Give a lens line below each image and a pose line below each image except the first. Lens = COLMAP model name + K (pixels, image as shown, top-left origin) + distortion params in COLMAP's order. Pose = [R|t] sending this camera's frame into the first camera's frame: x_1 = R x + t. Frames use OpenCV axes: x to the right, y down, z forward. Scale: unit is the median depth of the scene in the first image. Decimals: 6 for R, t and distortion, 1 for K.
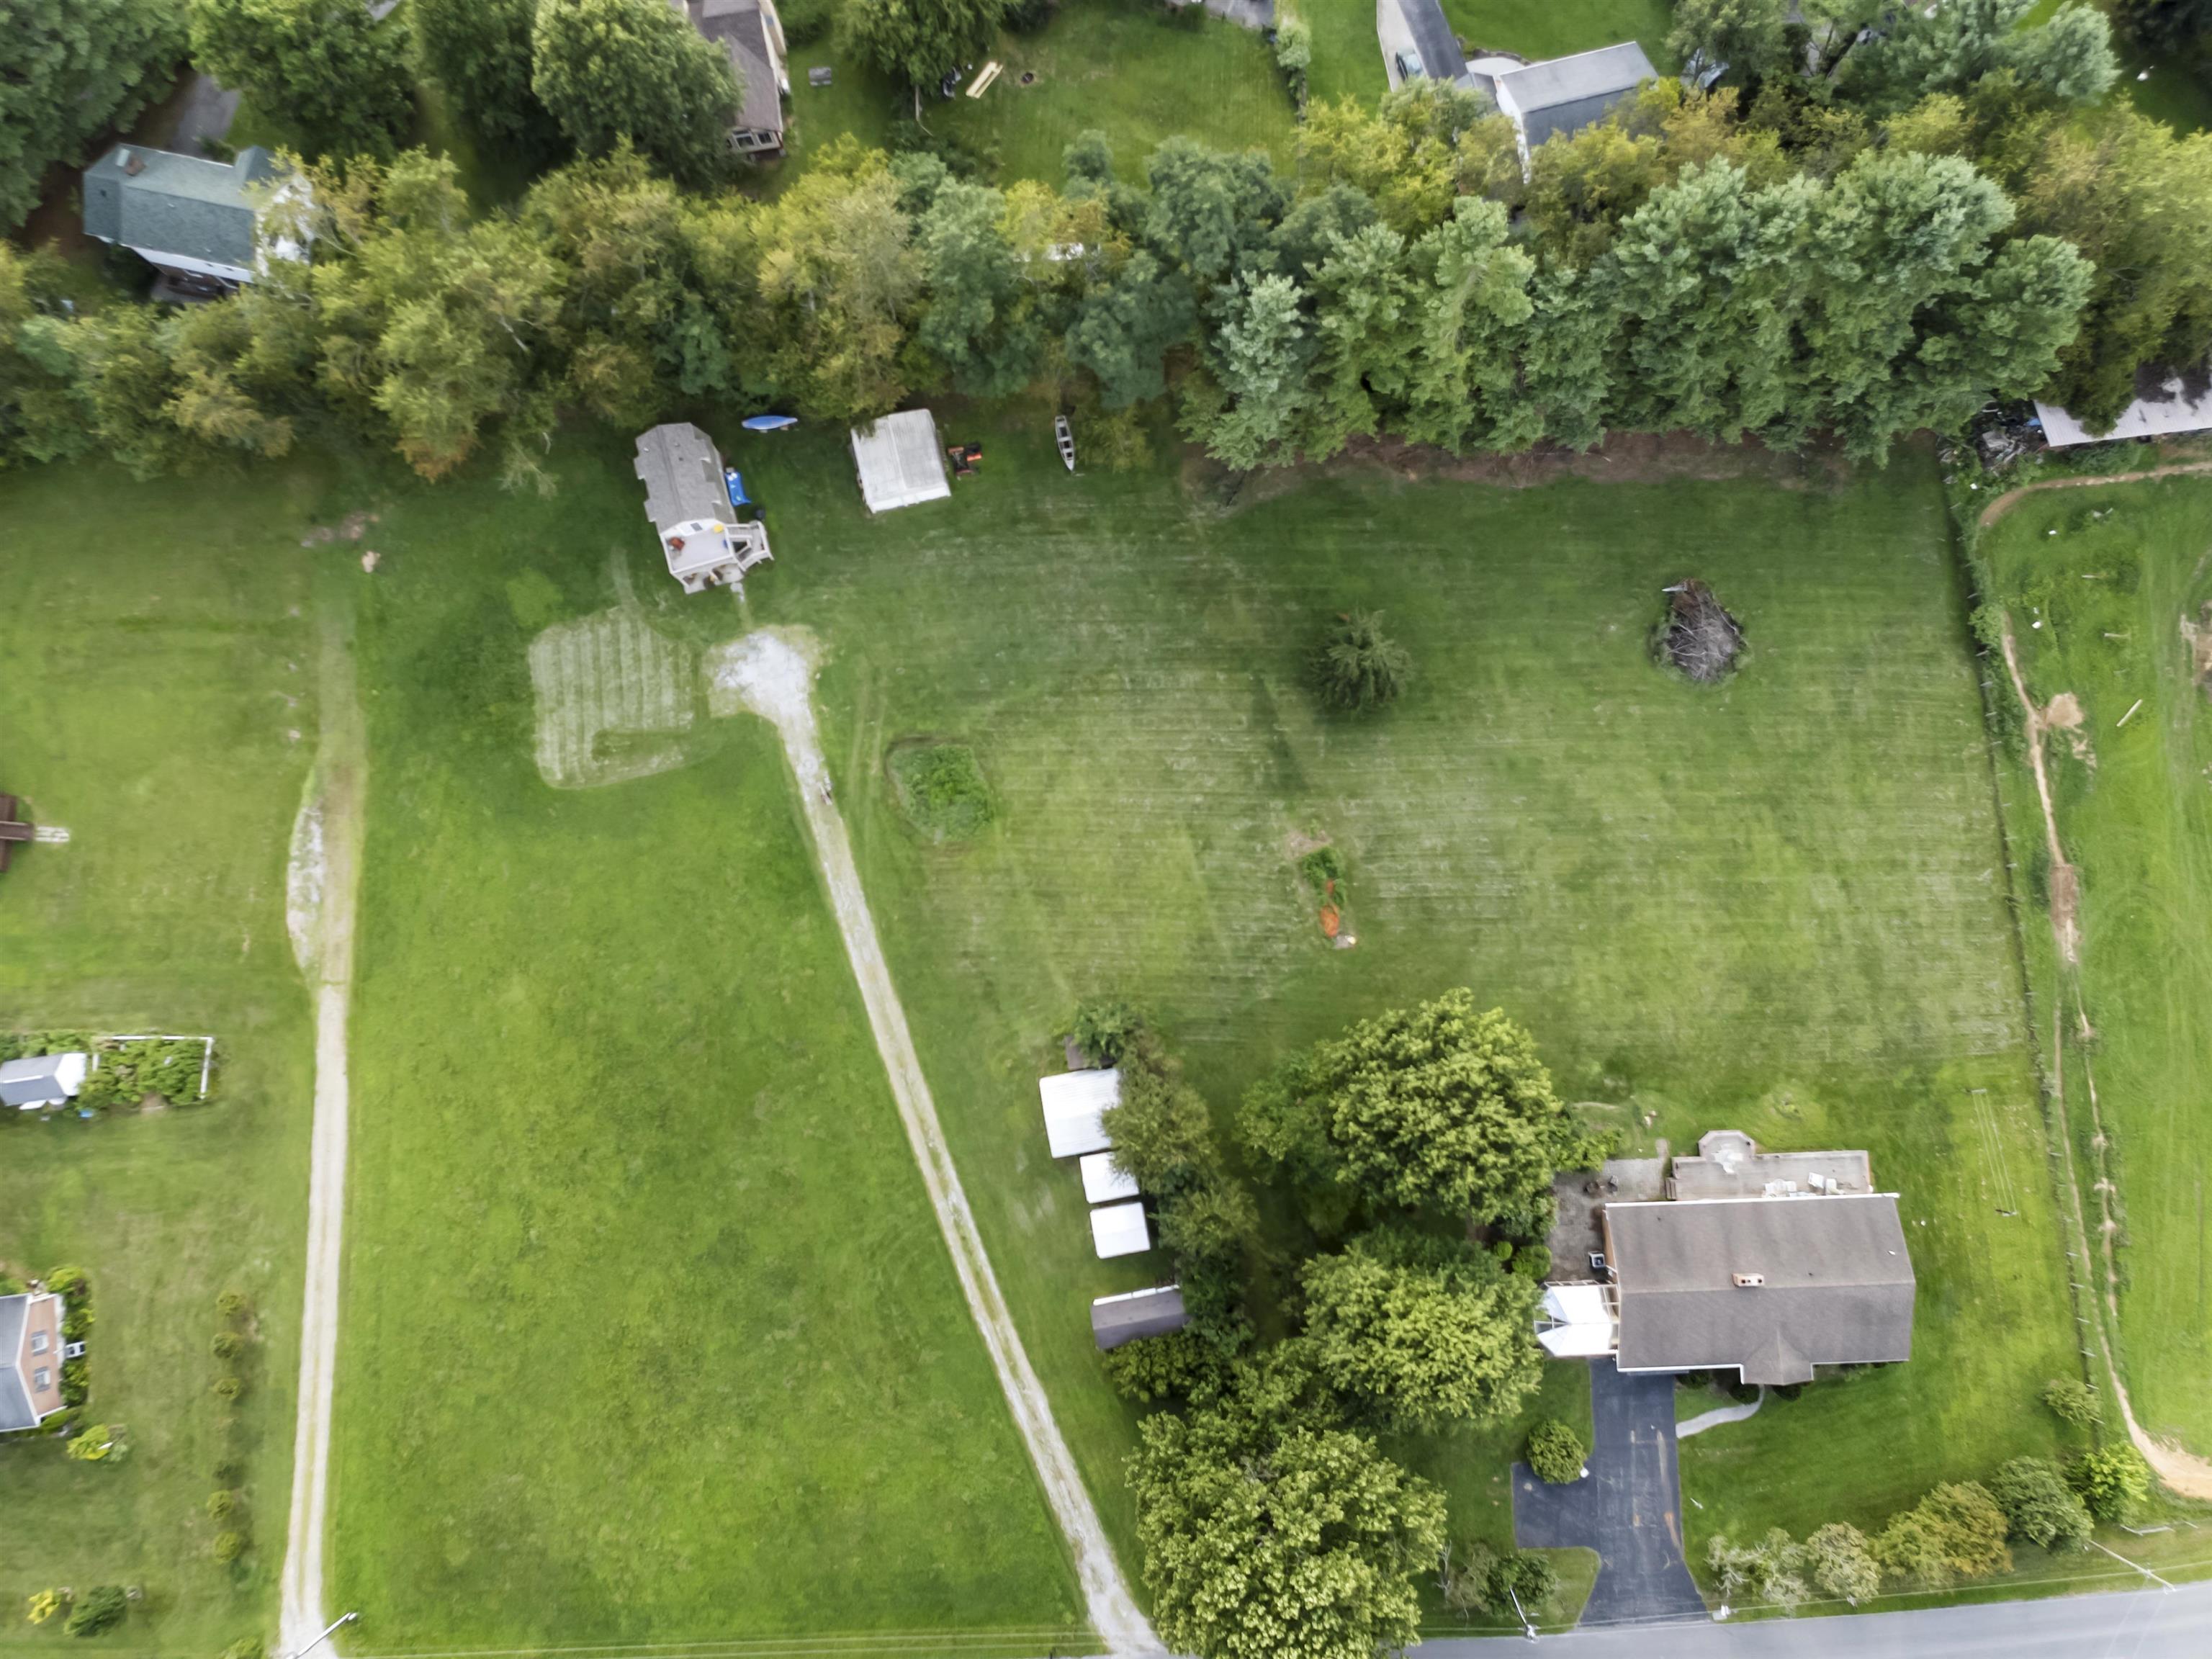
lens RADIAL K [[1368.3, 0, 1108.4], [0, 1368.3, 841.5], [0, 0, 1]] dist [-0.001933, -0.020676]
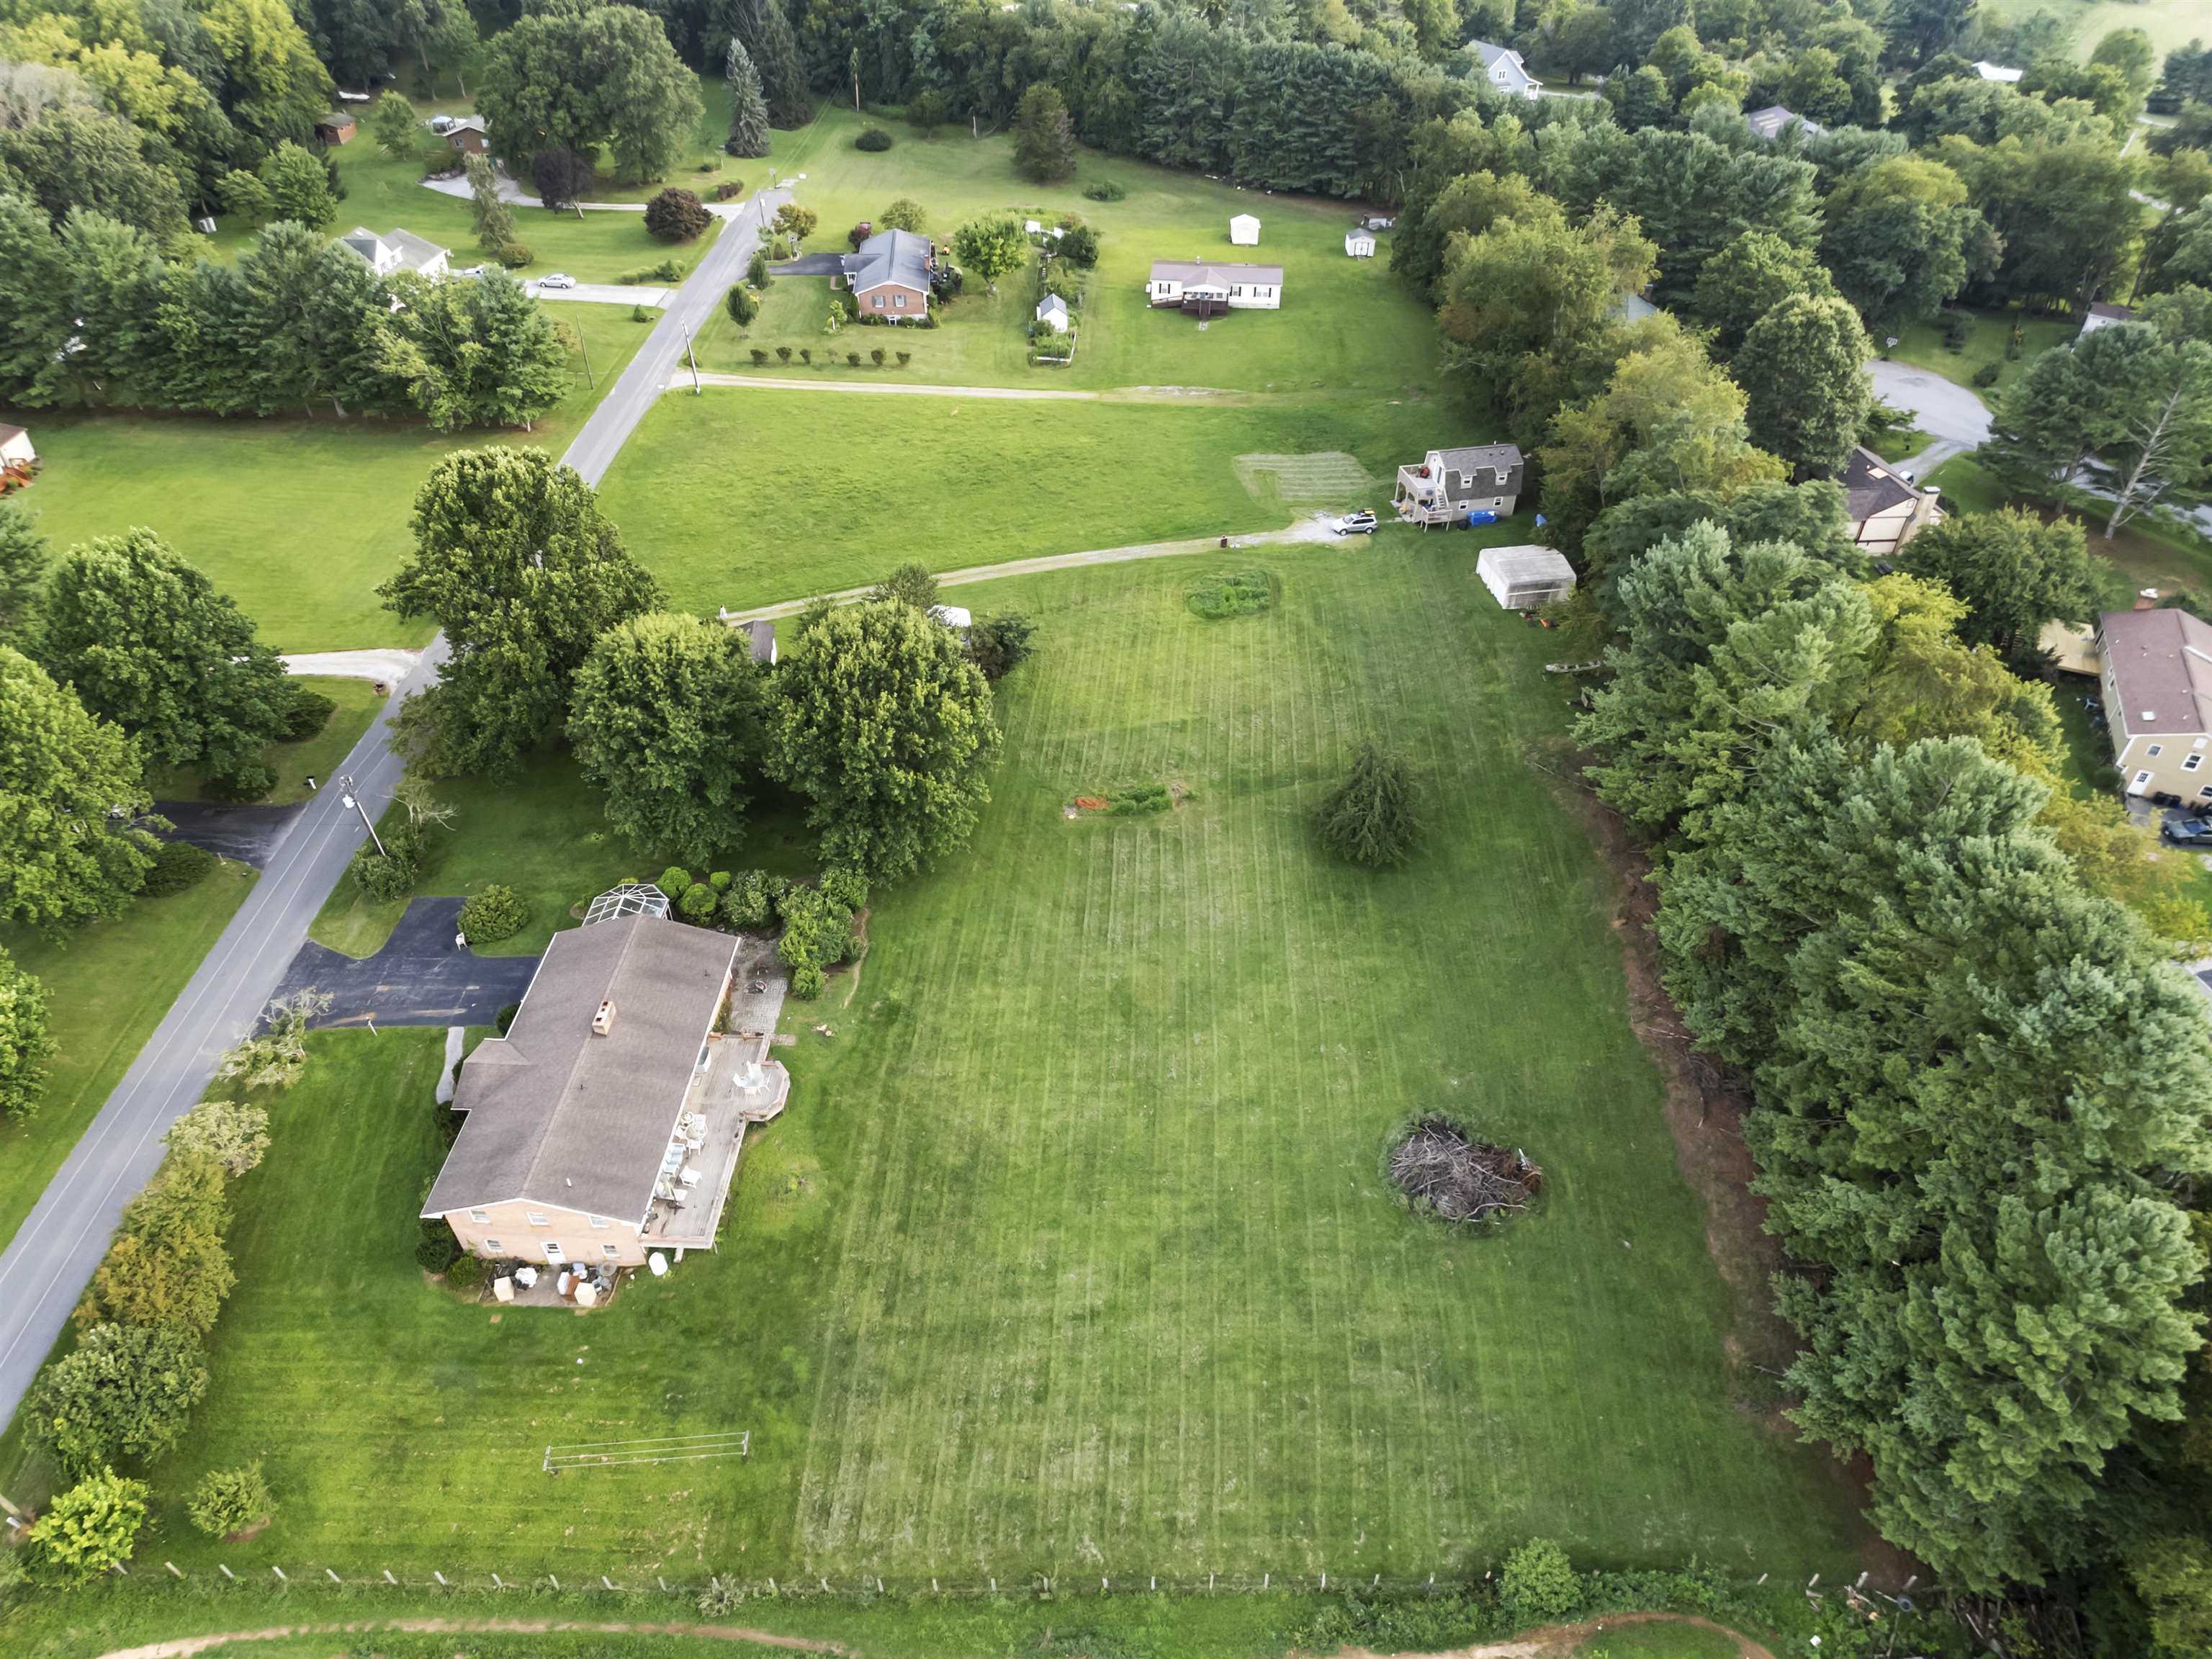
lens RADIAL K [[1365.3, 0, 1108.7], [0, 1365.3, 827.8], [0, 0, 1]] dist [0.001596, -0.024391]
pose [[-0.060257, 0.660986, -0.747975, 0.902971], [-0.989649, 0.058214, 0.131169, -0.077642], [0.130244, 0.748136, 0.650637, 0.399207]]
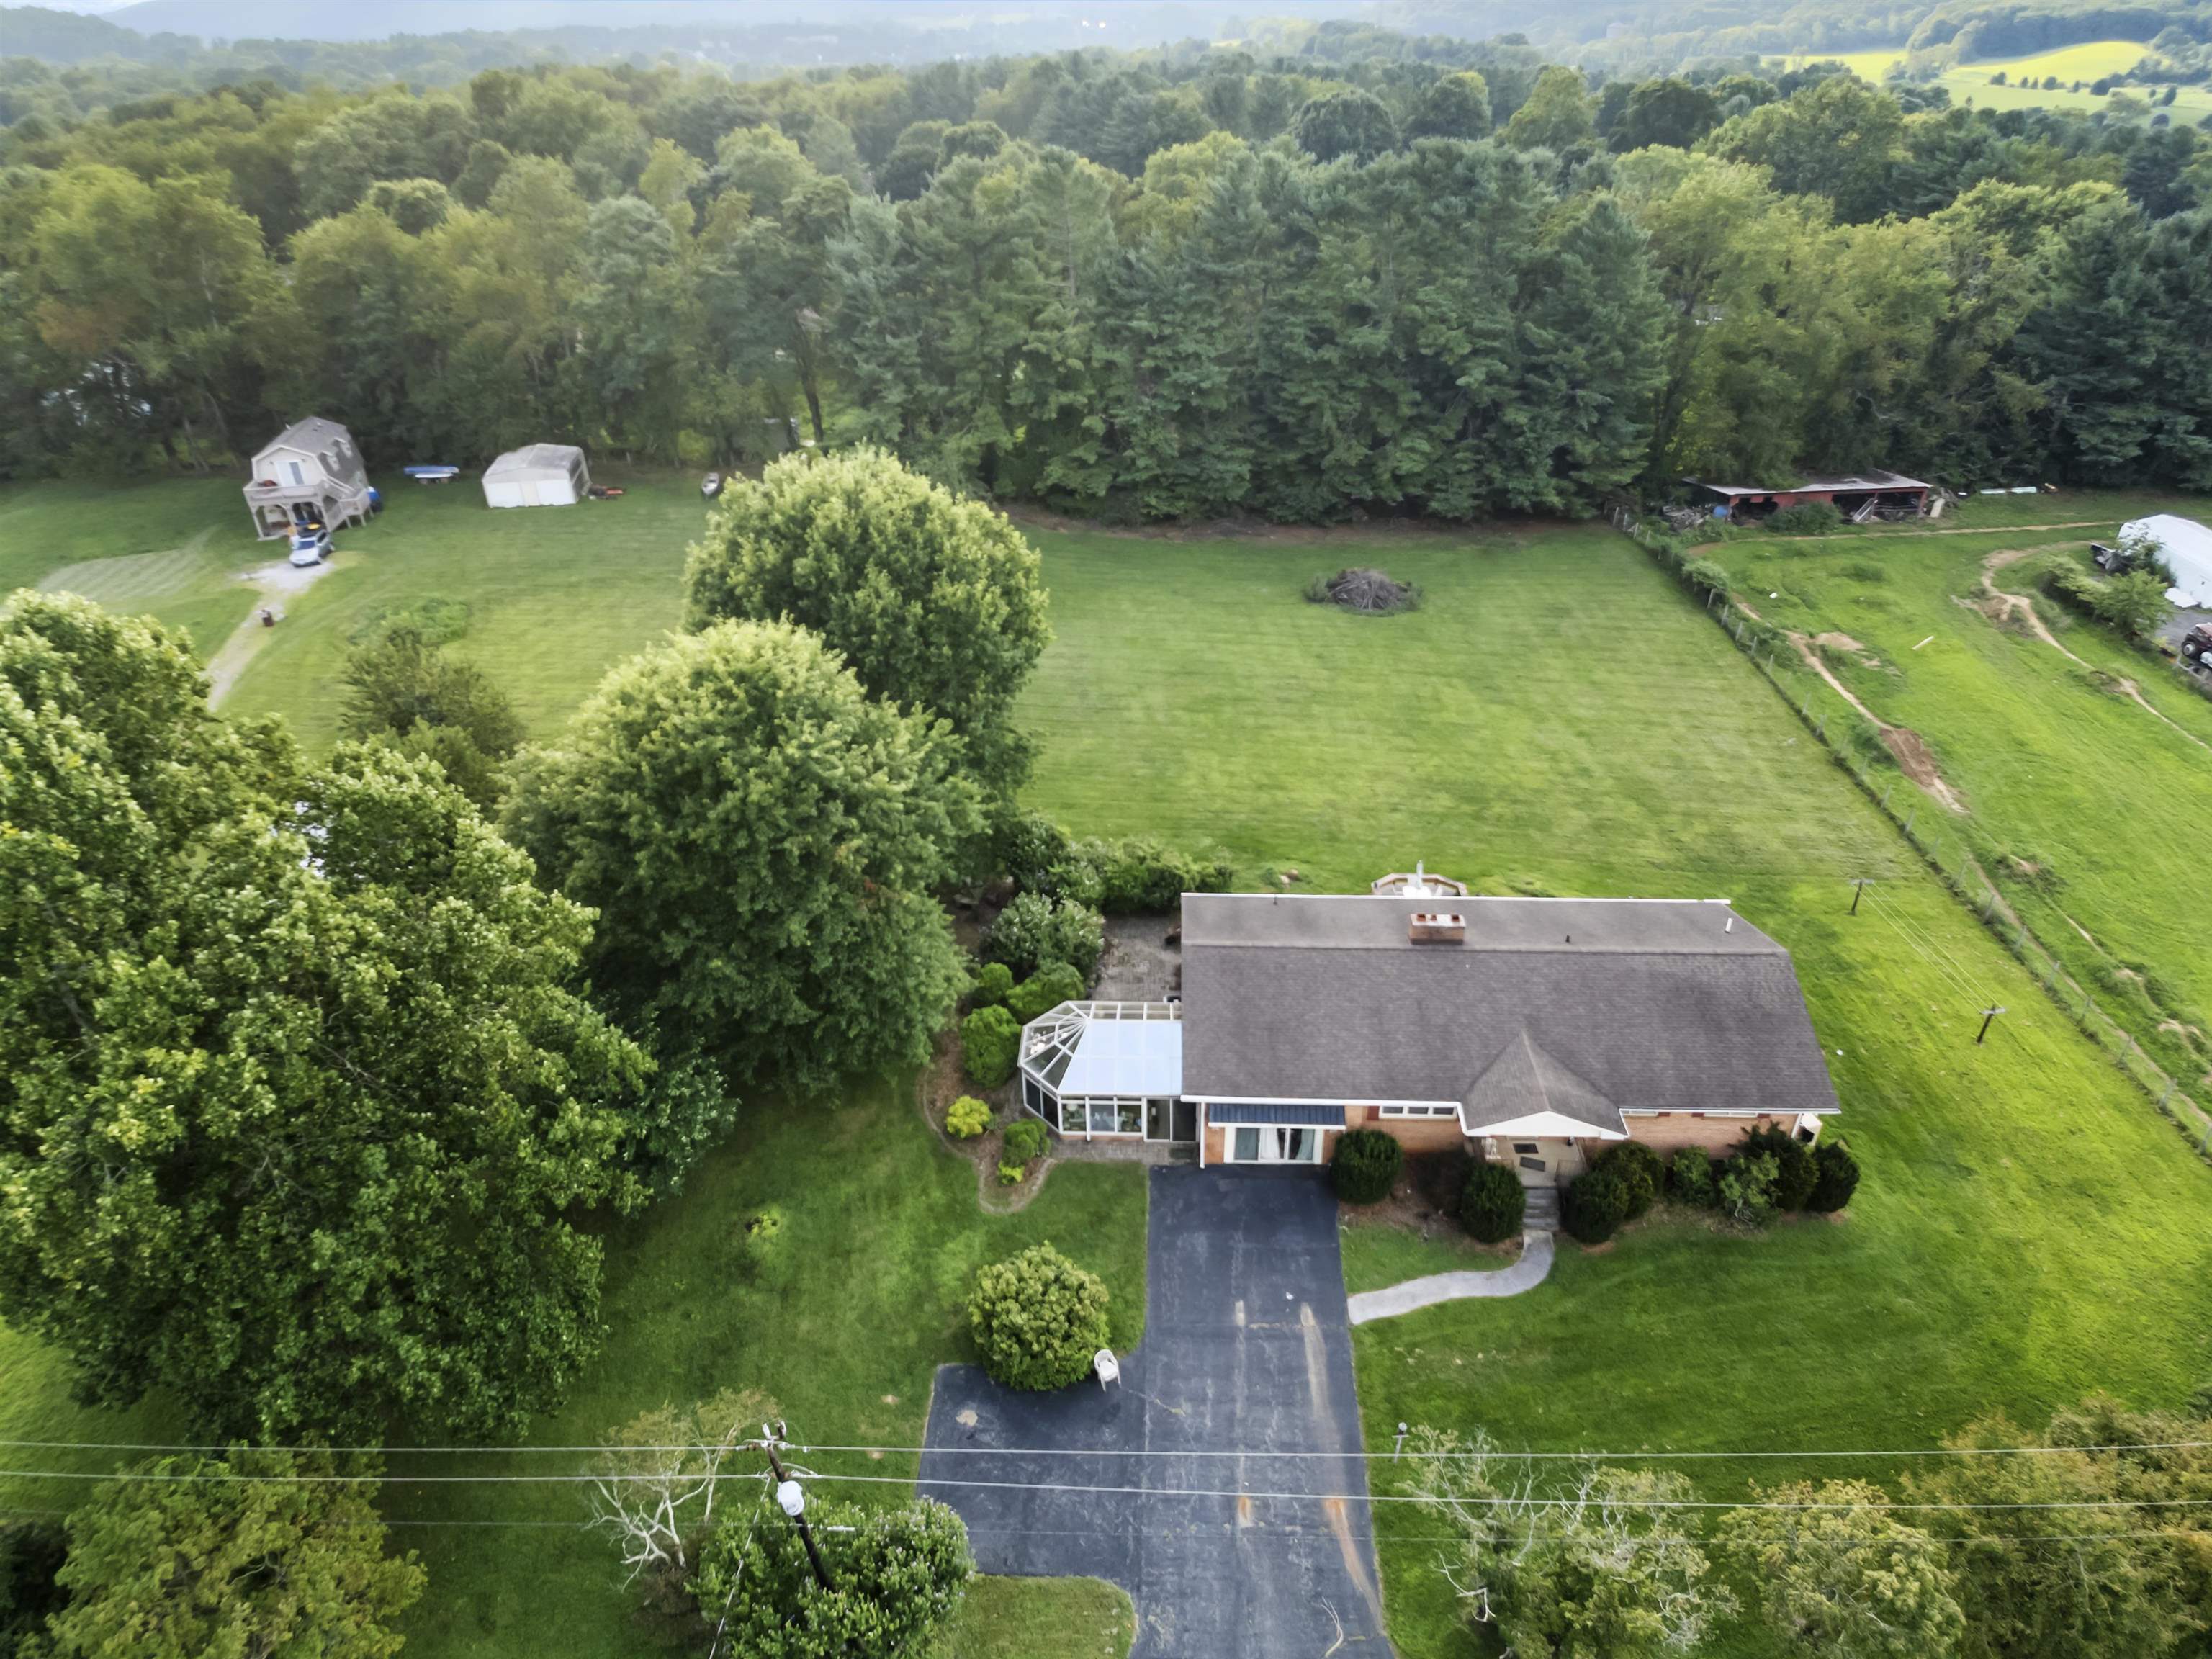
lens RADIAL K [[1355.1, 0, 1106.0], [0, 1355.1, 829.5], [0, 0, 1]] dist [0.000285, -0.024102]
pose [[0.996806, 0.051694, -0.060876, 0.347947], [-0.079860, 0.638004, -0.765881, 0.631614], [-0.000752, 0.768296, 0.640094, 0.606609]]
